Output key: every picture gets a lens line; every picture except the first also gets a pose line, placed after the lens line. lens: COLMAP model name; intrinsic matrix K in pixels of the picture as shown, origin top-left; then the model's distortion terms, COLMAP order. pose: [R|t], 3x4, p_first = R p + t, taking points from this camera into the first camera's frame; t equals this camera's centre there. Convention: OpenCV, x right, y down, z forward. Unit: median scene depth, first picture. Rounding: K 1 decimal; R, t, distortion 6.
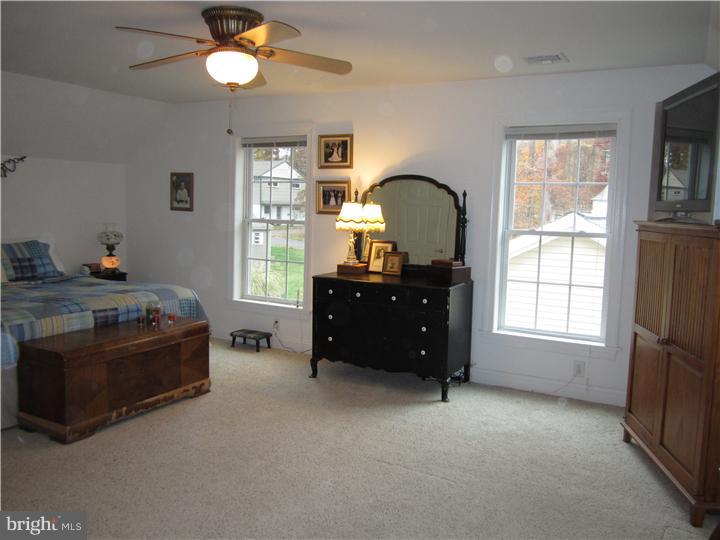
lens RADIAL K [[594.3, 0, 360.0], [0, 594.3, 270.0], [0, 0, 1]] dist [-0.063871, 0.052445]
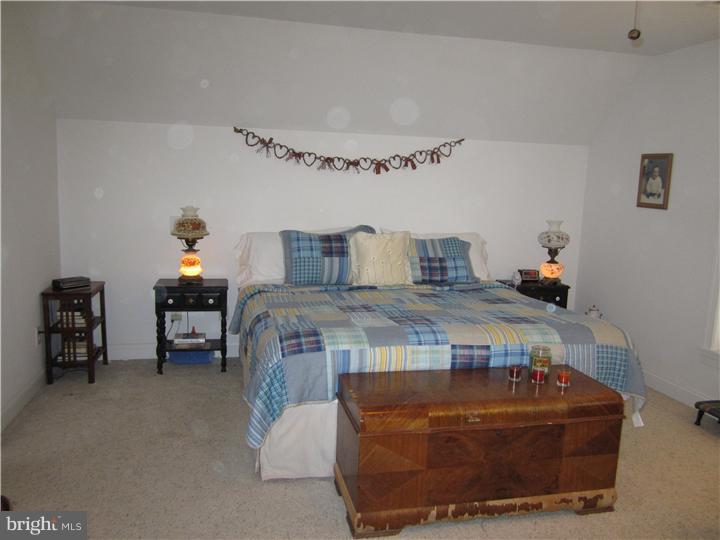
lens RADIAL K [[594.3, 0, 360.0], [0, 594.3, 270.0], [0, 0, 1]] dist [-0.063871, 0.052445]
pose [[0.659650, 0.105780, -0.744092, -0.006250], [-0.099067, 0.993645, 0.053432, -0.038496], [0.745016, 0.038468, 0.665937, 0.355700]]
